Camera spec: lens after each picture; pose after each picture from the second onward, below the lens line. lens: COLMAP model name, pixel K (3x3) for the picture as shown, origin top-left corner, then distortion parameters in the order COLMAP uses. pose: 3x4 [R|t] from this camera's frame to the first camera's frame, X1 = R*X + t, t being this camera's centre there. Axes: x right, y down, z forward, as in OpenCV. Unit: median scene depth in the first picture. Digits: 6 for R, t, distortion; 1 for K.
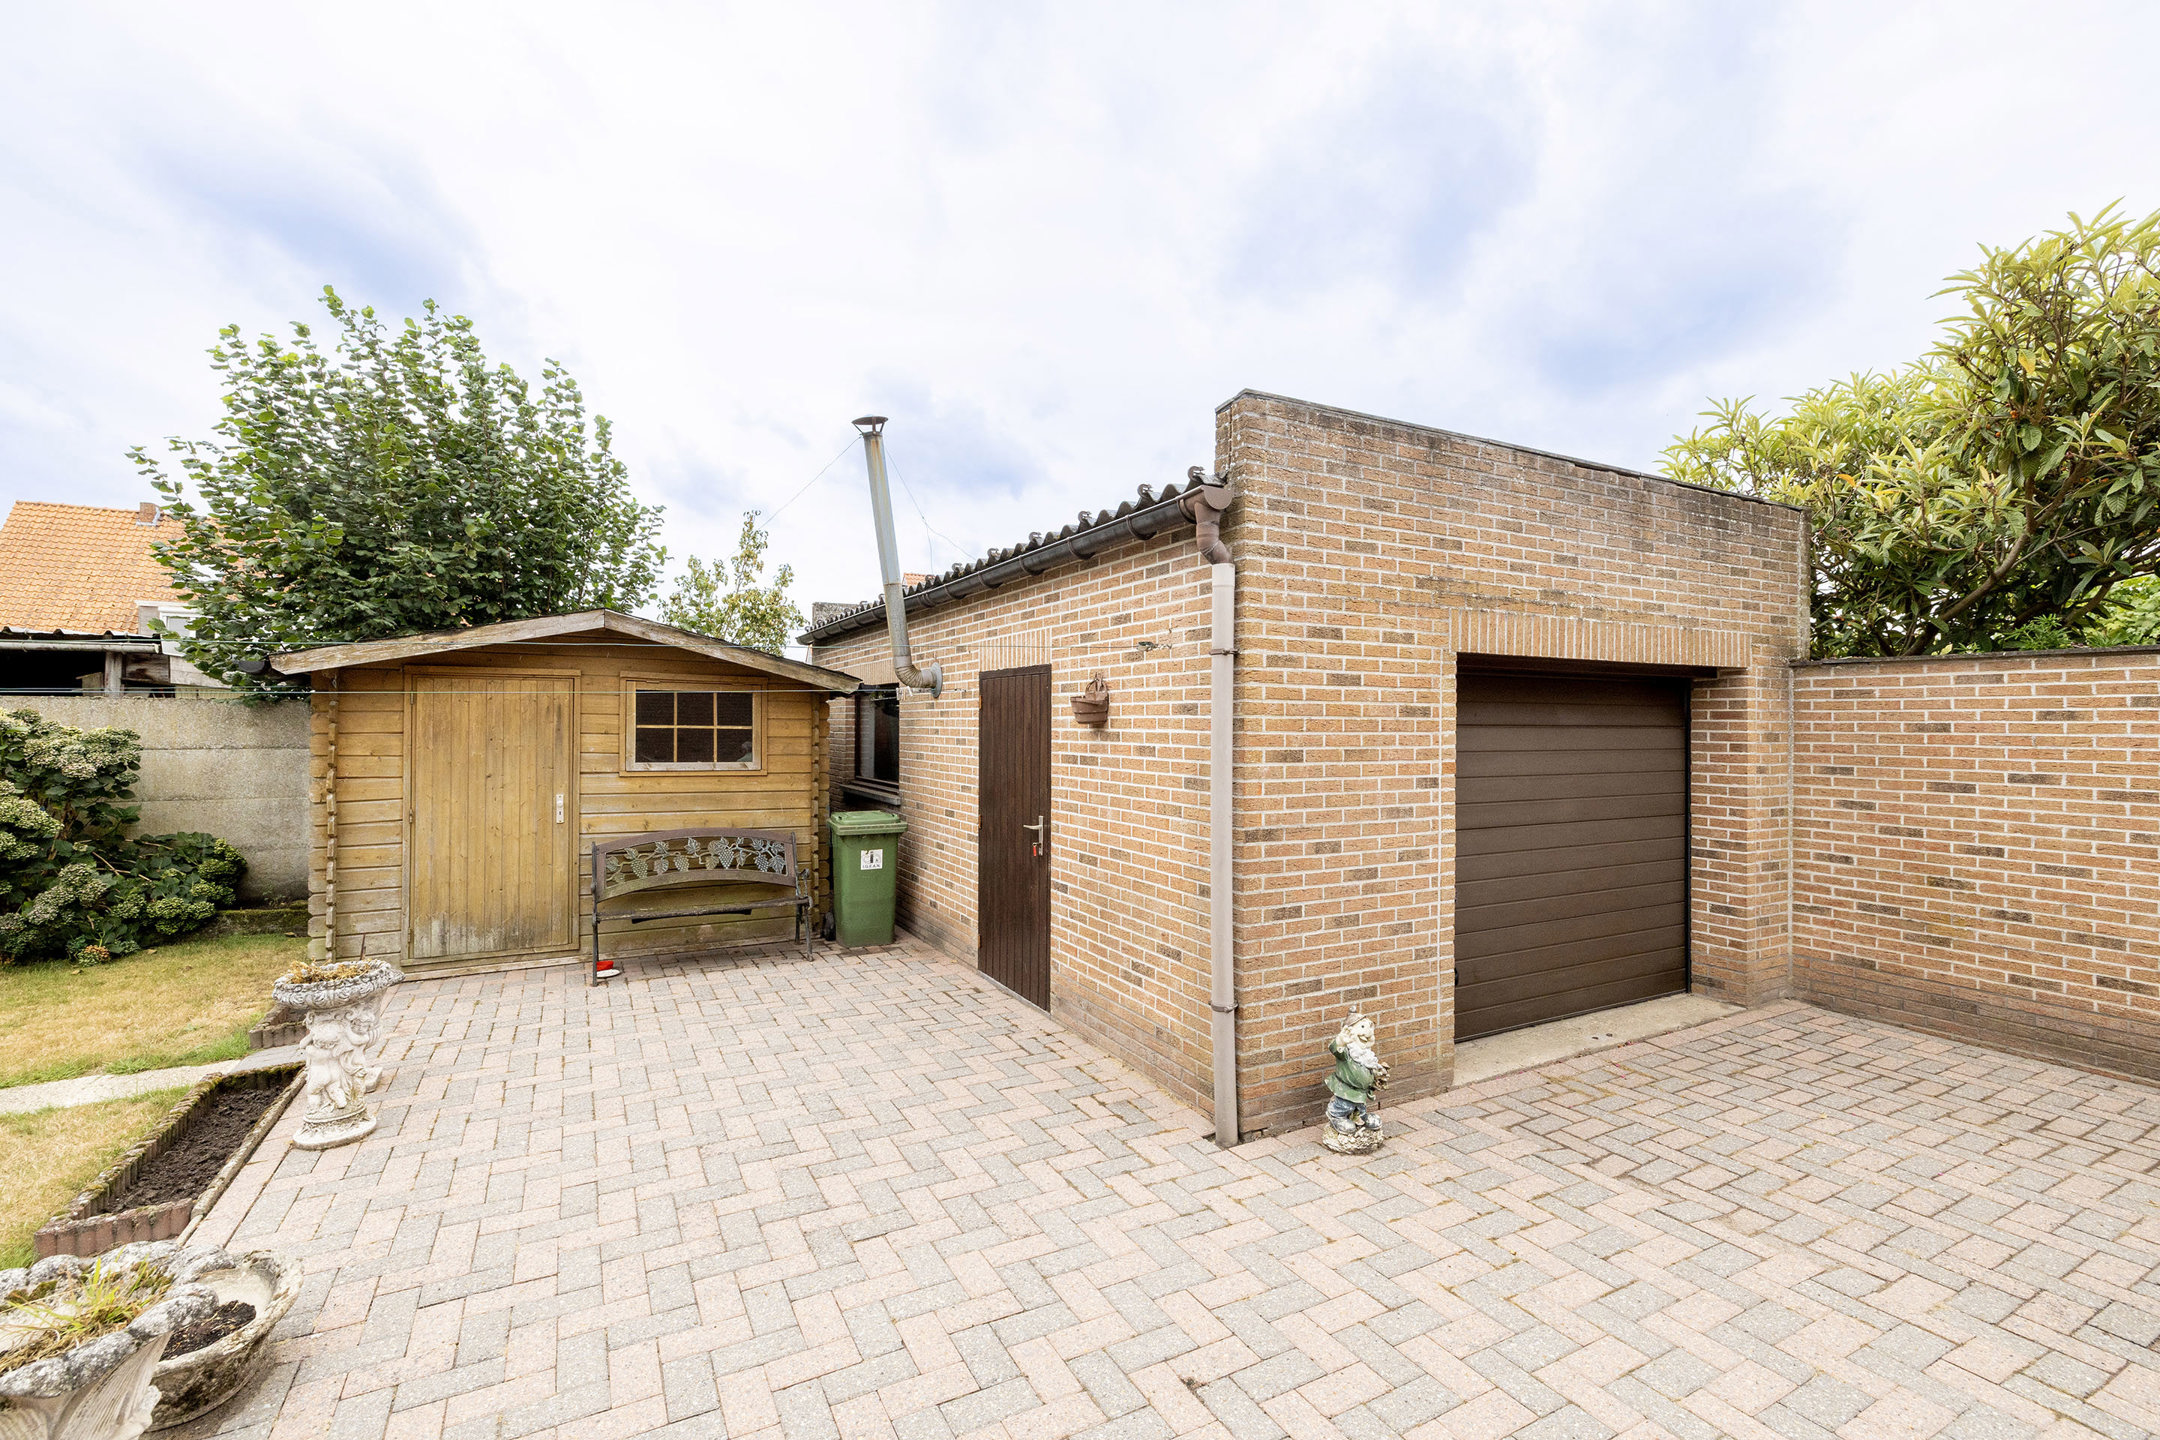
lens RADIAL K [[901.7, 0, 1072.7], [0, 901.7, 717.1], [0, 0, 1]] dist [0.001834, 0.000034]
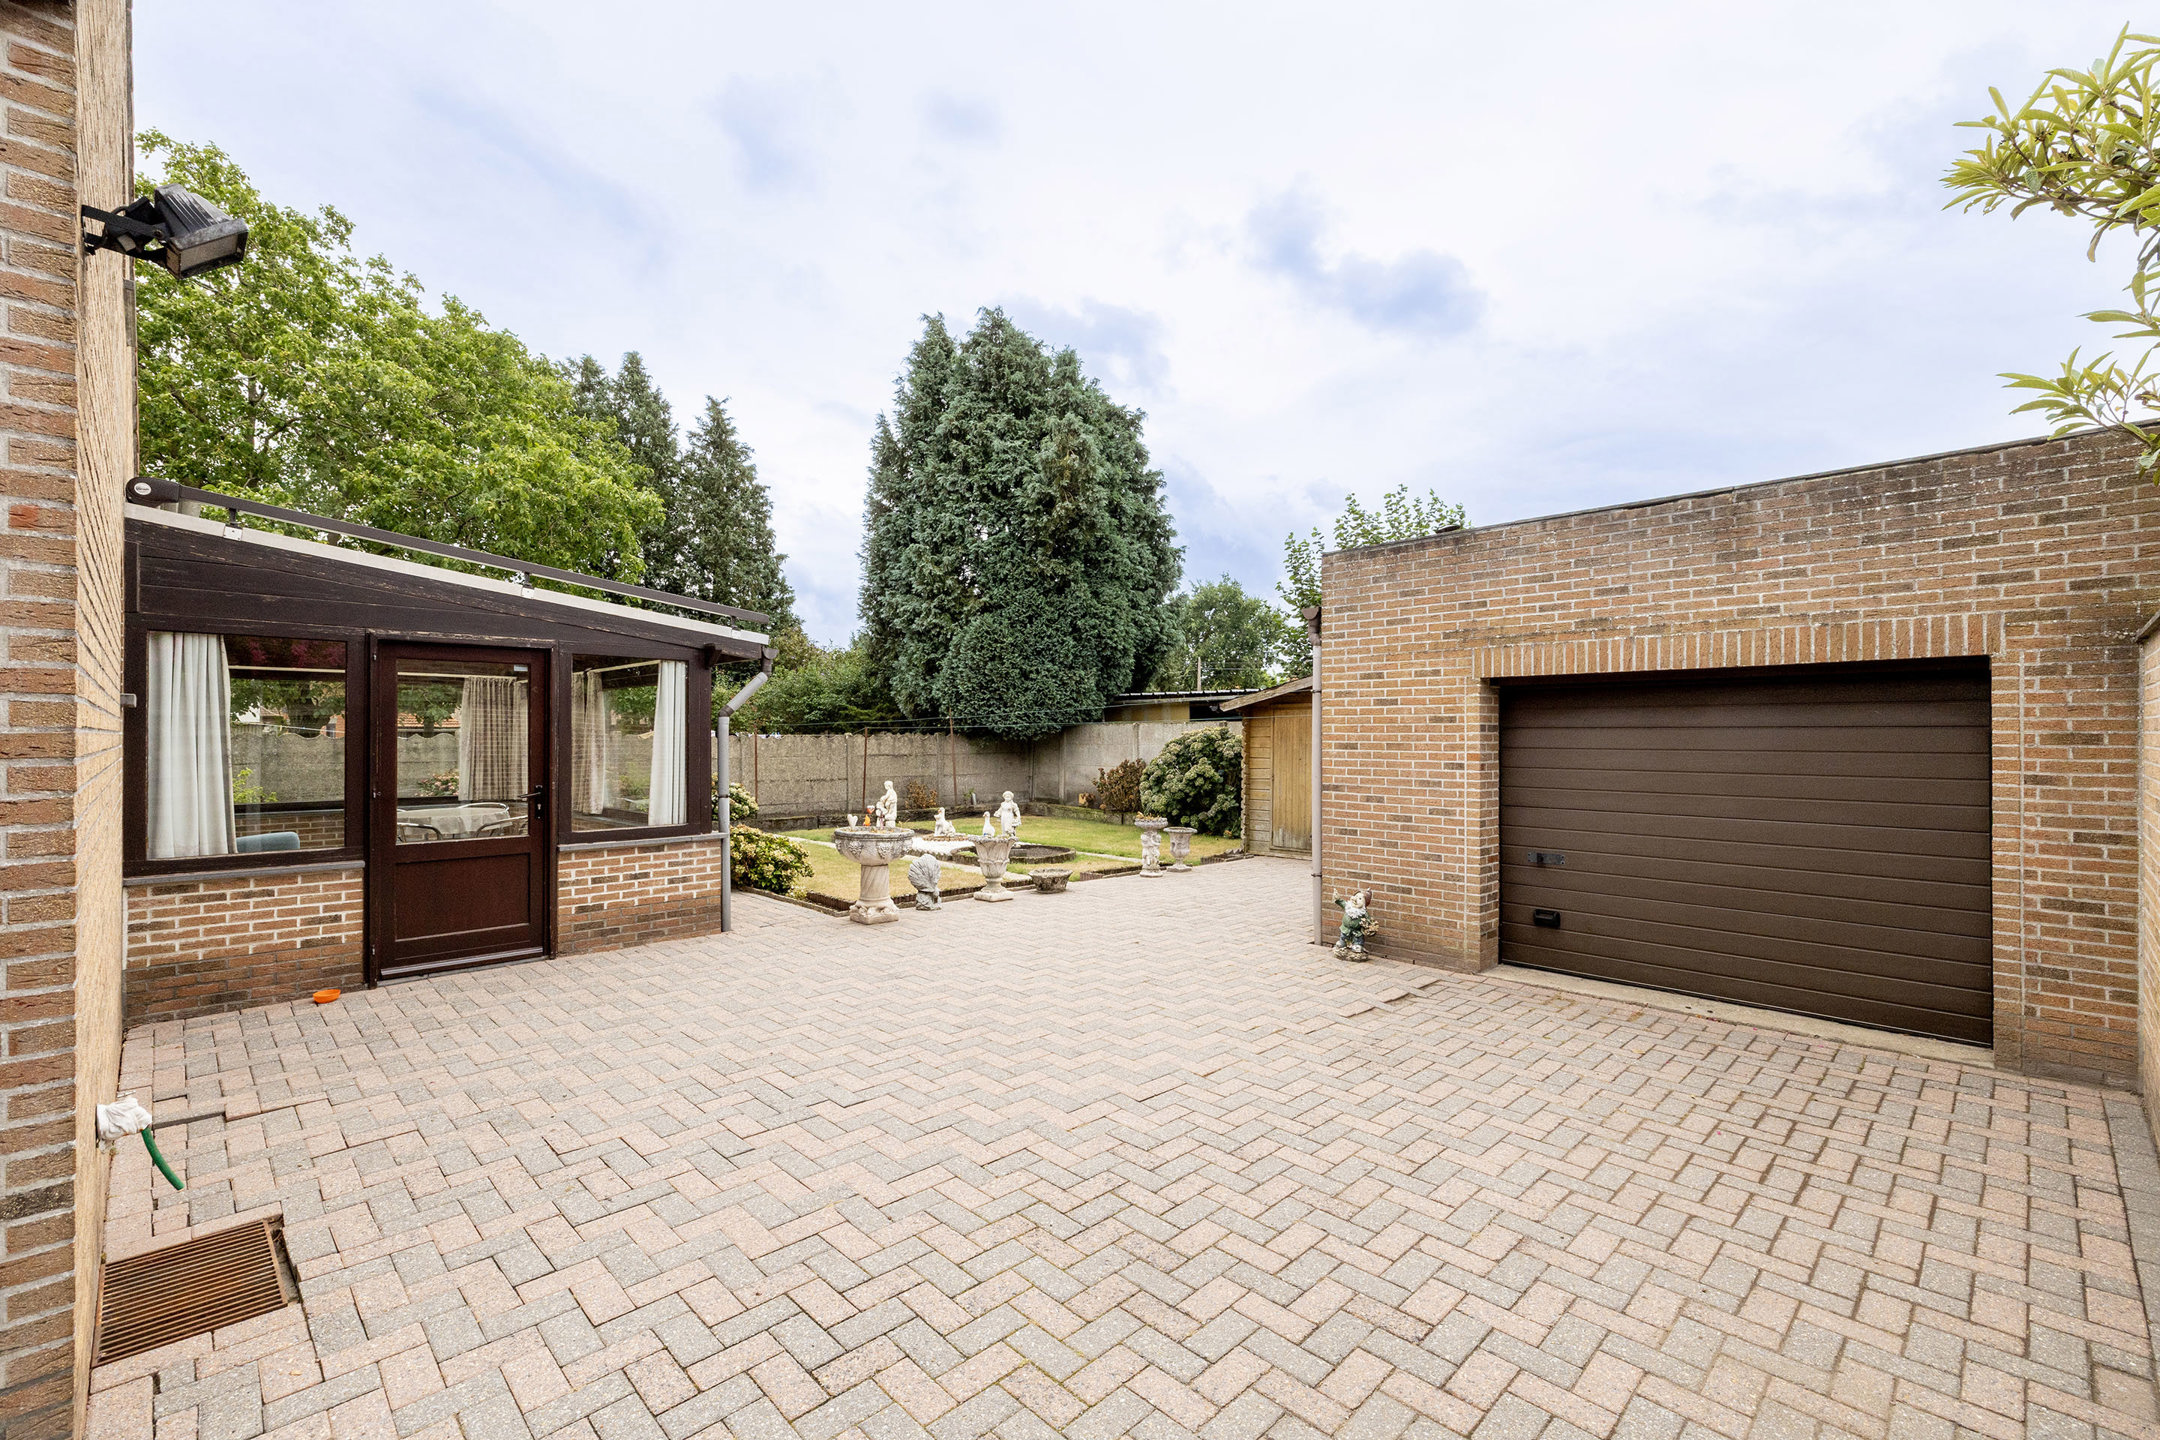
lens RADIAL K [[901.7, 0, 1072.7], [0, 901.7, 717.1], [0, 0, 1]] dist [0.001834, 0.000034]
pose [[0.289972, -0.022173, -0.956778, 1.679151], [0.009597, 0.999749, -0.020260, 0.015168], [0.956987, -0.003307, 0.290112, -0.056772]]
